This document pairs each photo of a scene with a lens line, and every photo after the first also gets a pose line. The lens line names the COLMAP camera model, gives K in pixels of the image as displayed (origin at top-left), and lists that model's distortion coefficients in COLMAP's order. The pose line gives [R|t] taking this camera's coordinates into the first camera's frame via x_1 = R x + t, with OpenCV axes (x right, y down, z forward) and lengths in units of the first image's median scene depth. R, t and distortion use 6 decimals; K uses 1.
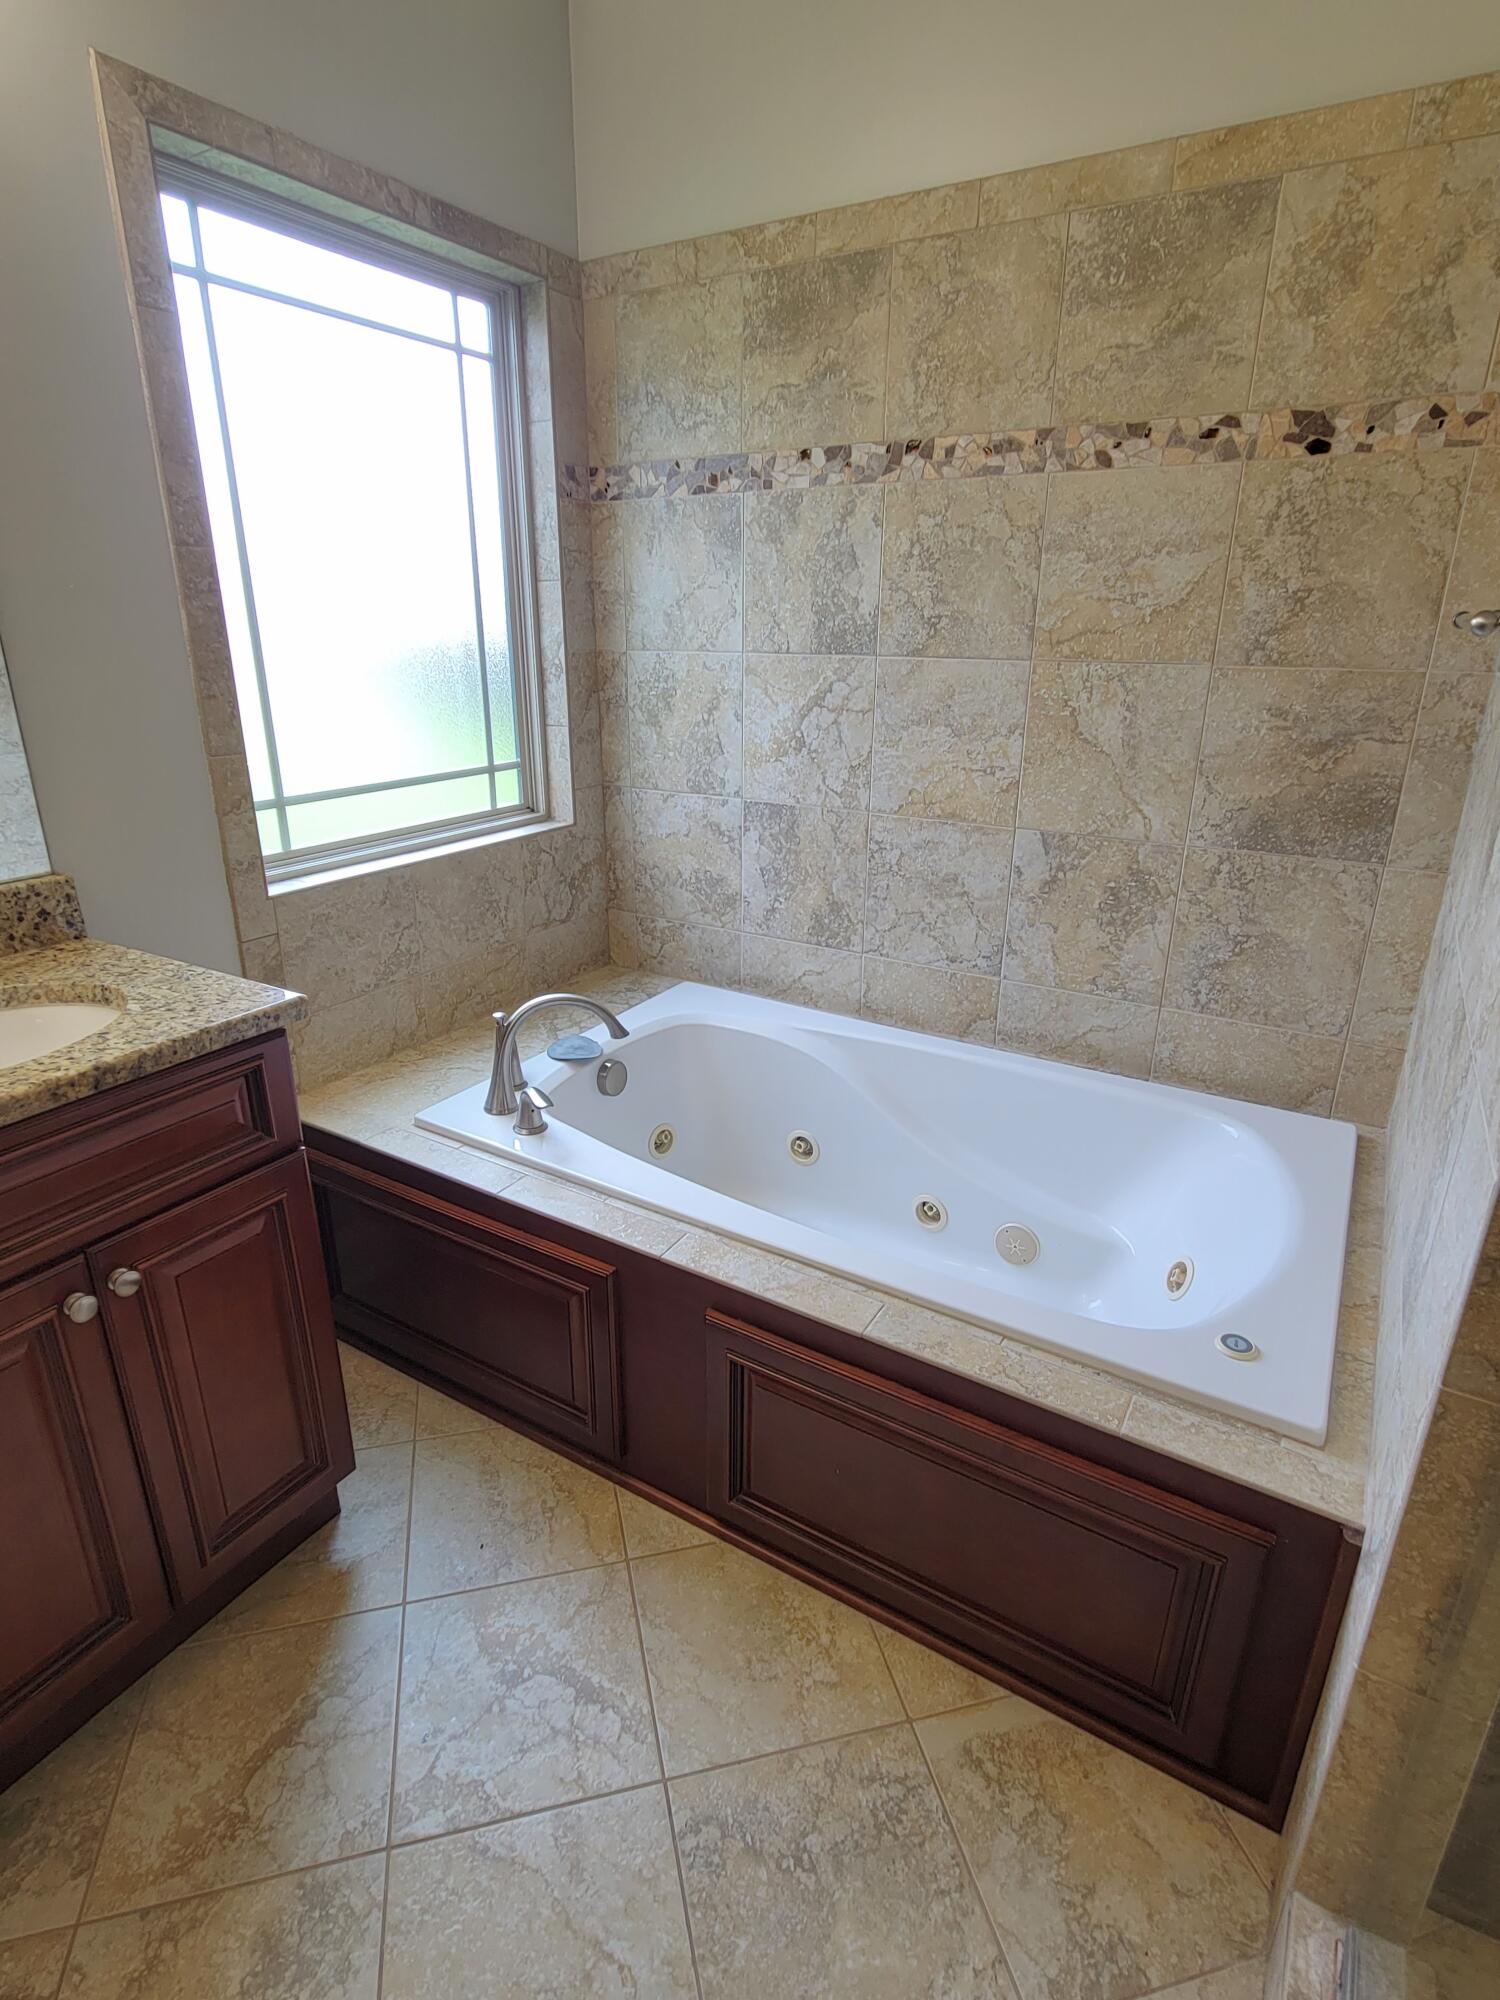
lens RADIAL K [[1034.8, 0, 741.8], [0, 1034.8, 991.4], [0, 0, 1]] dist [0.001142, -0.001073]
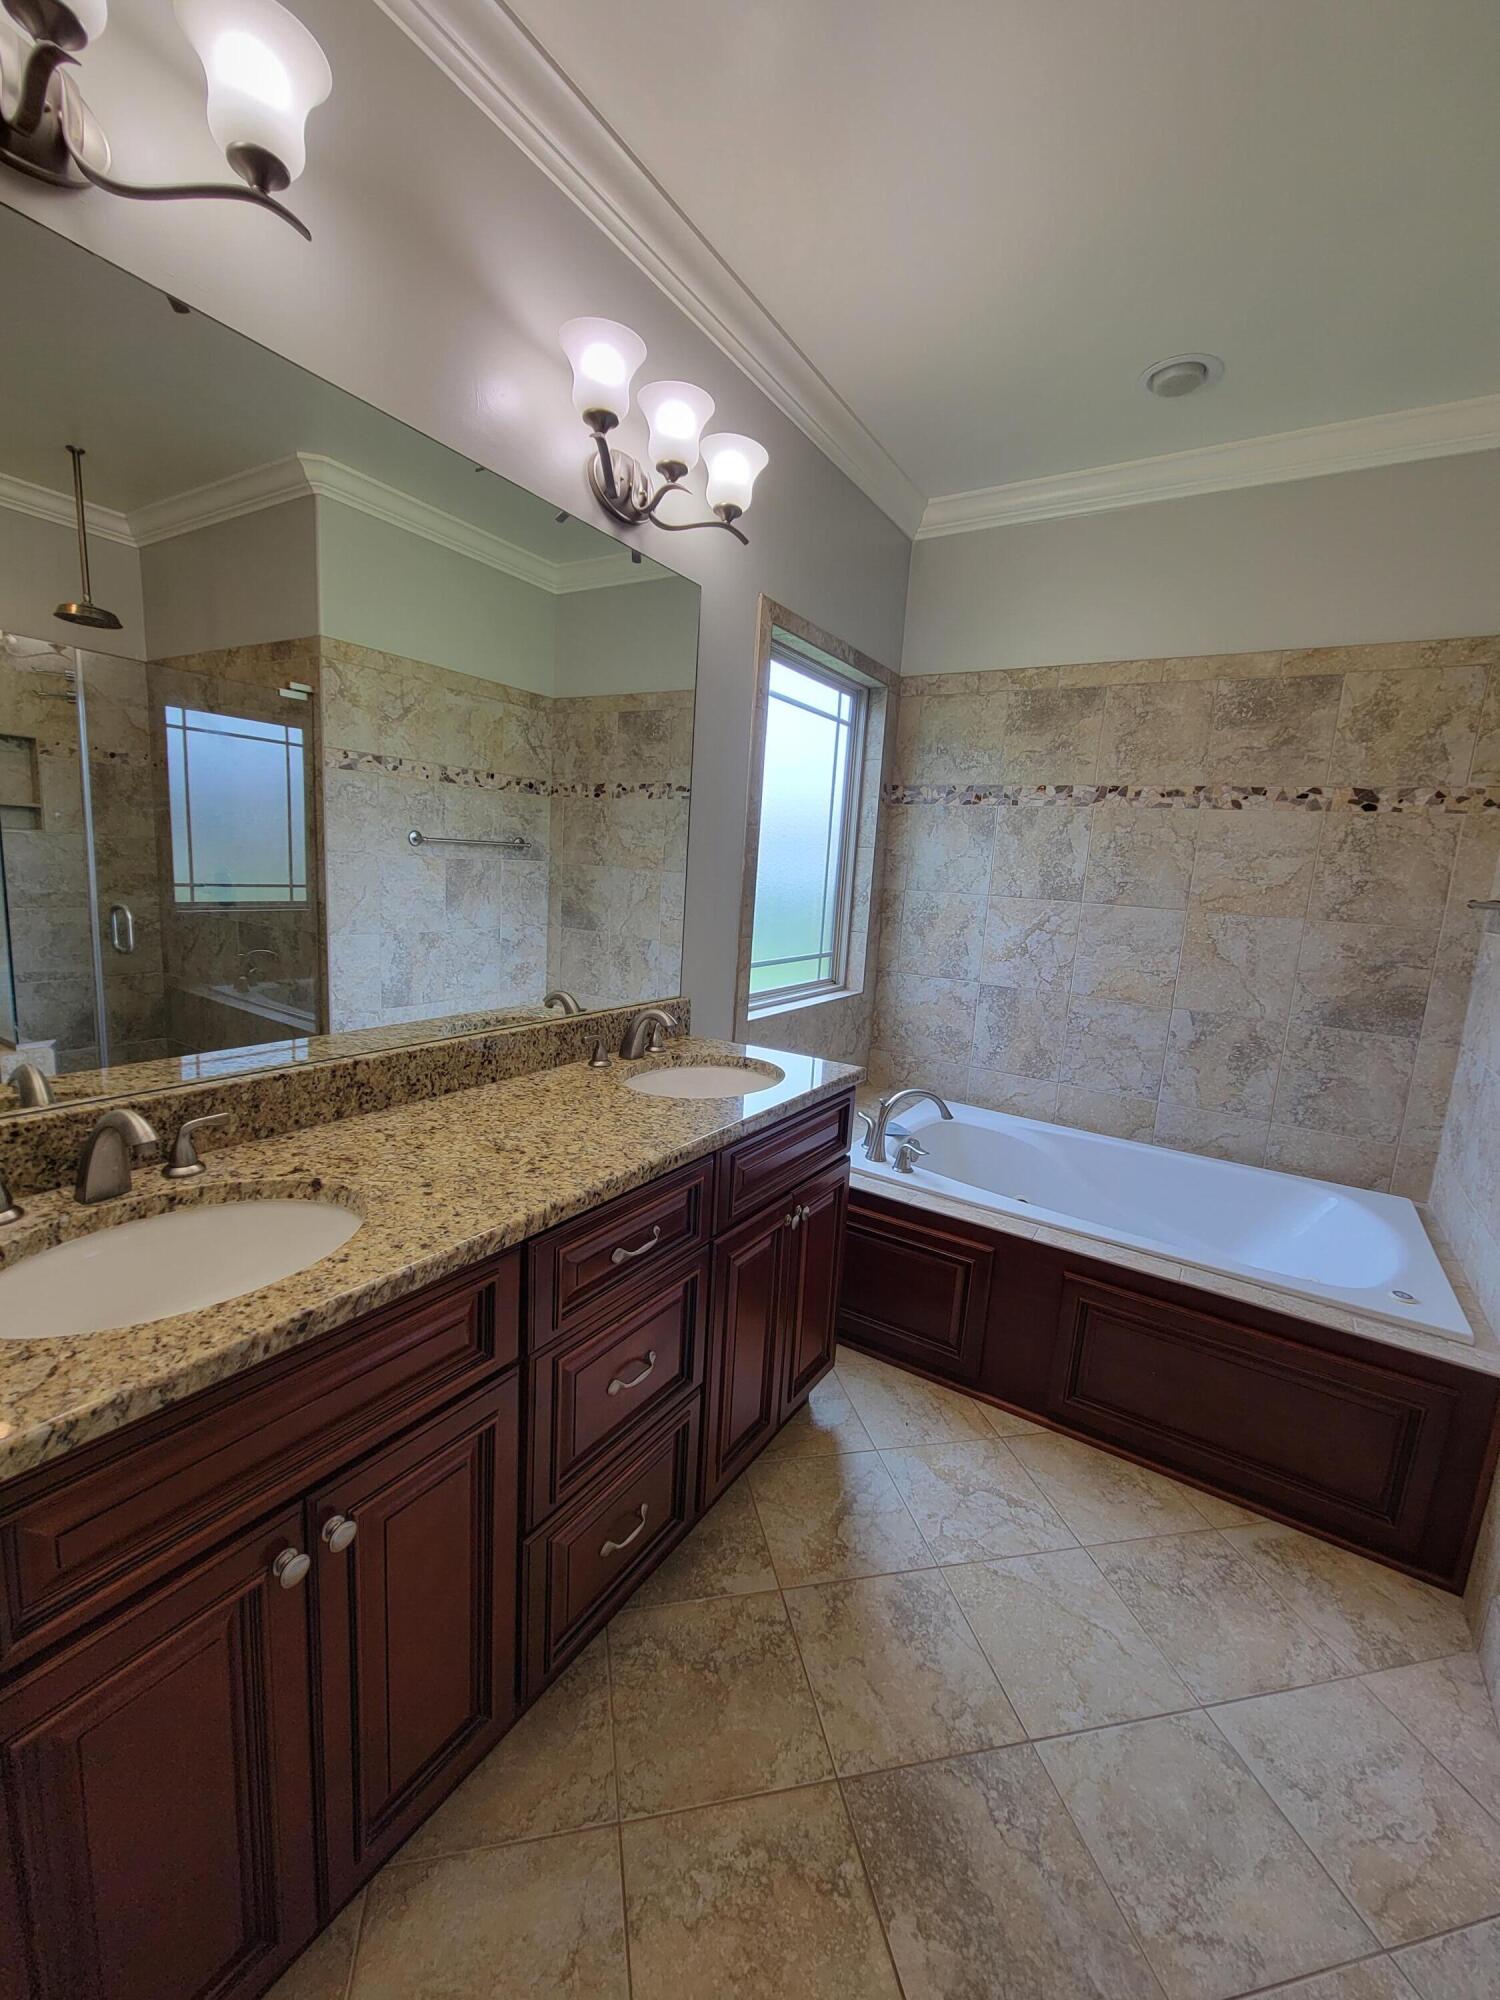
lens RADIAL K [[825.7, 0, 733.1], [0, 825.7, 995.9], [0, 0, 1]] dist [-0.000014, -0.000507]
pose [[0.998321, 0.056801, -0.011324, -0.466085], [-0.057913, 0.981648, -0.181694, 0.113384], [0.000796, 0.182045, 0.983290, -0.326813]]
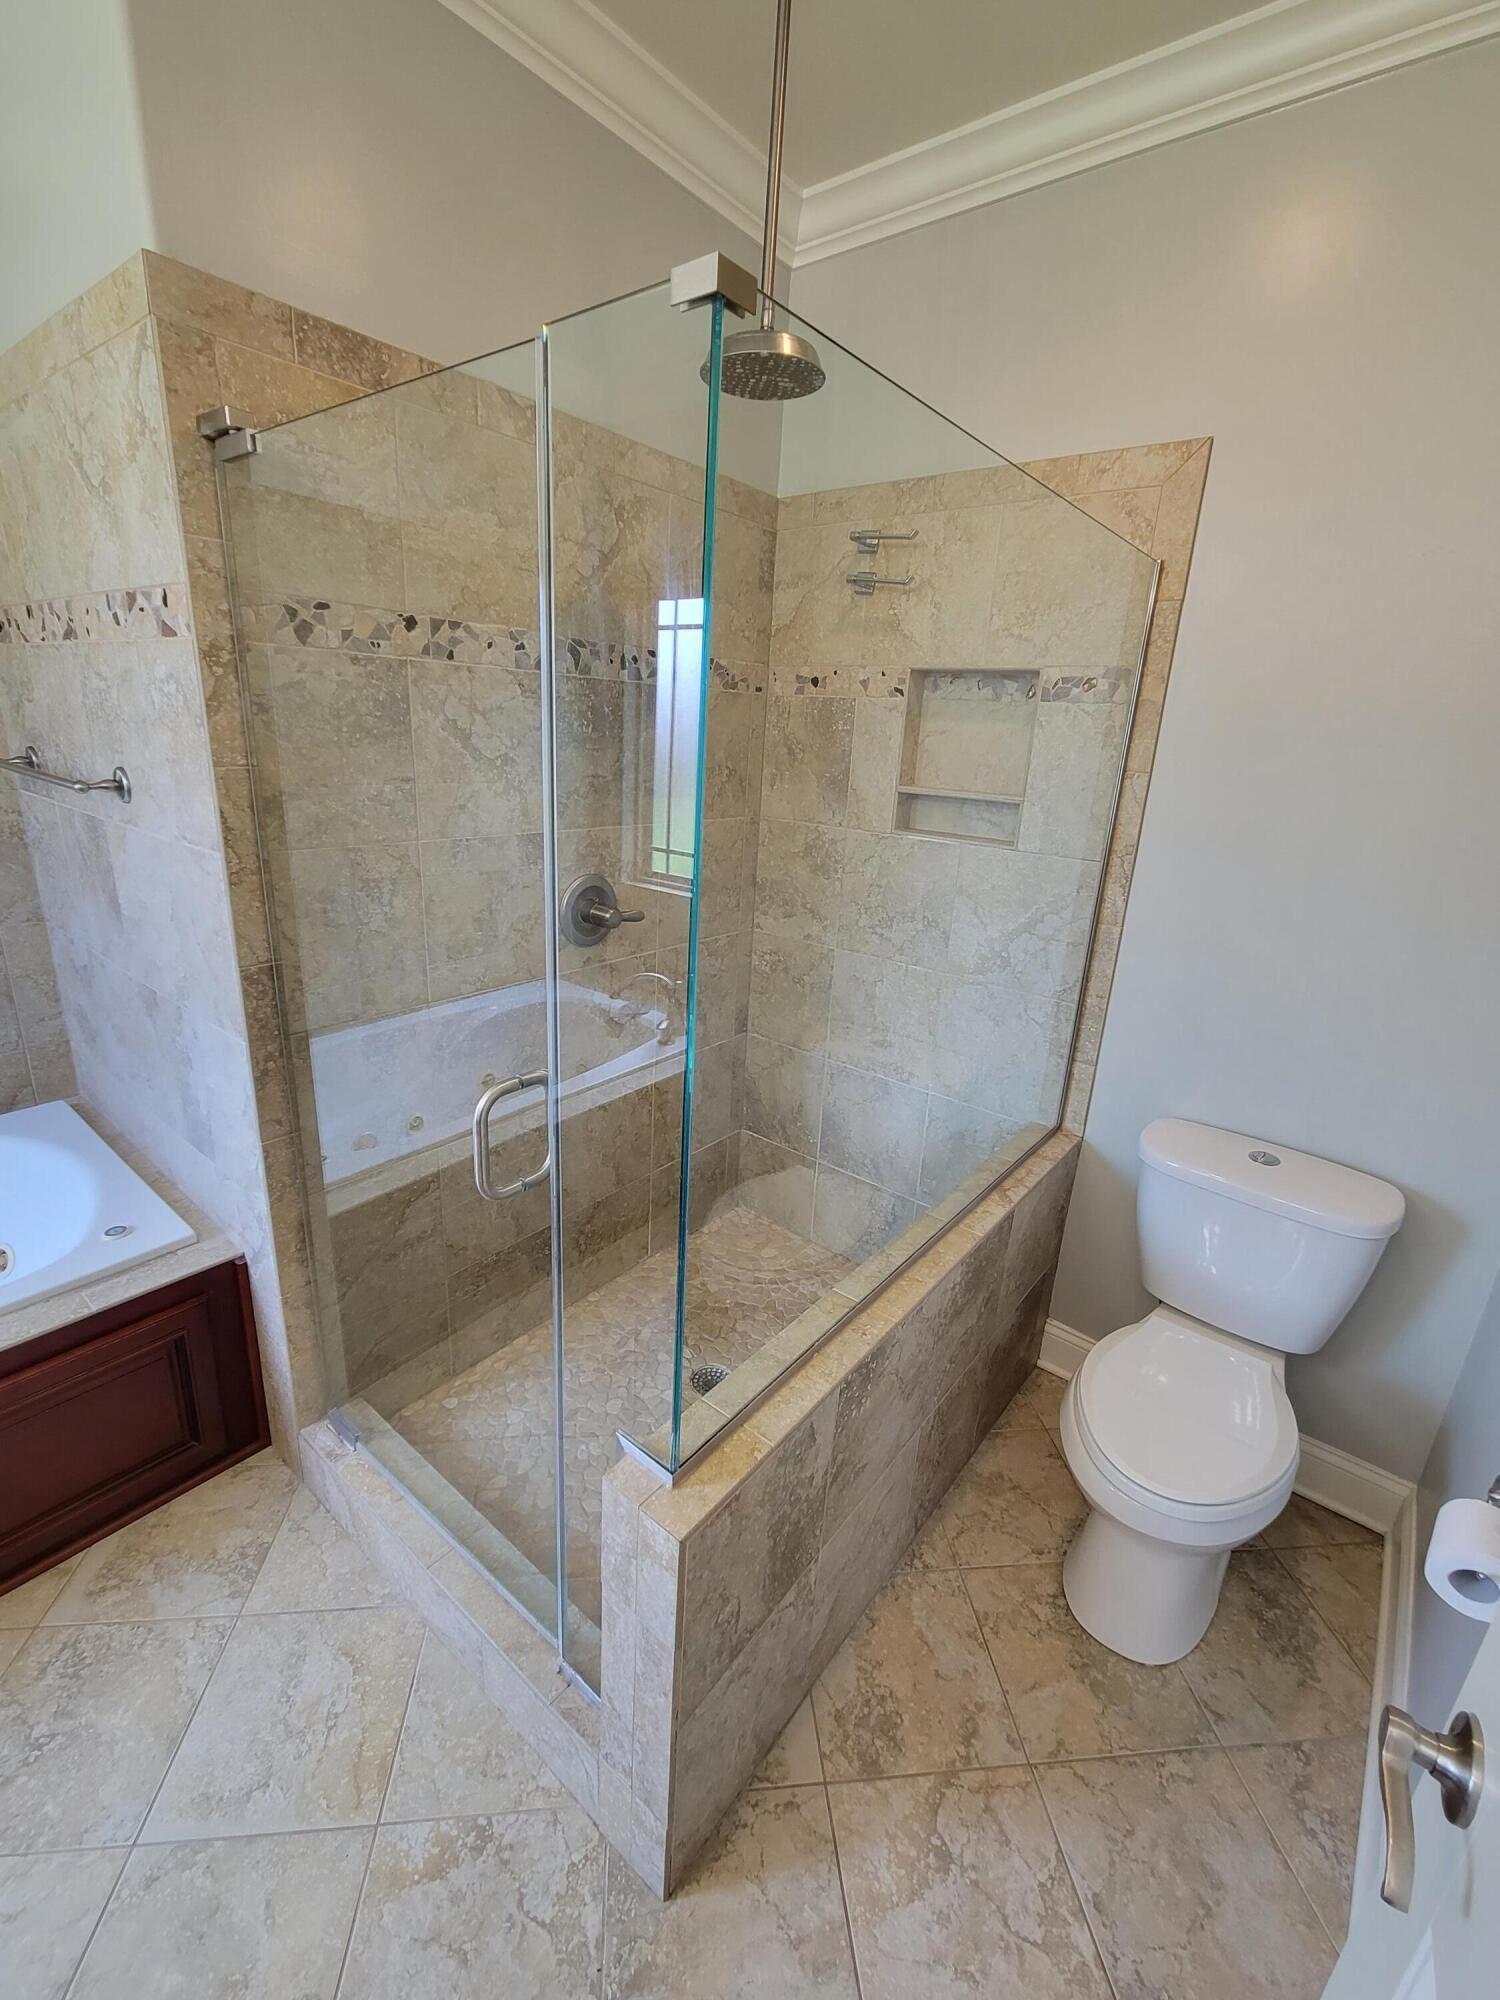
lens RADIAL K [[842.6, 0, 750.0], [0, 842.6, 1000.0], [0, 0, 1]] dist [-0.000752, -0.000273]
pose [[0.127244, -0.300936, 0.945117, -0.352864], [0.286290, 0.923451, 0.255493, -0.024923], [-0.949656, 0.238068, 0.203659, -0.183450]]
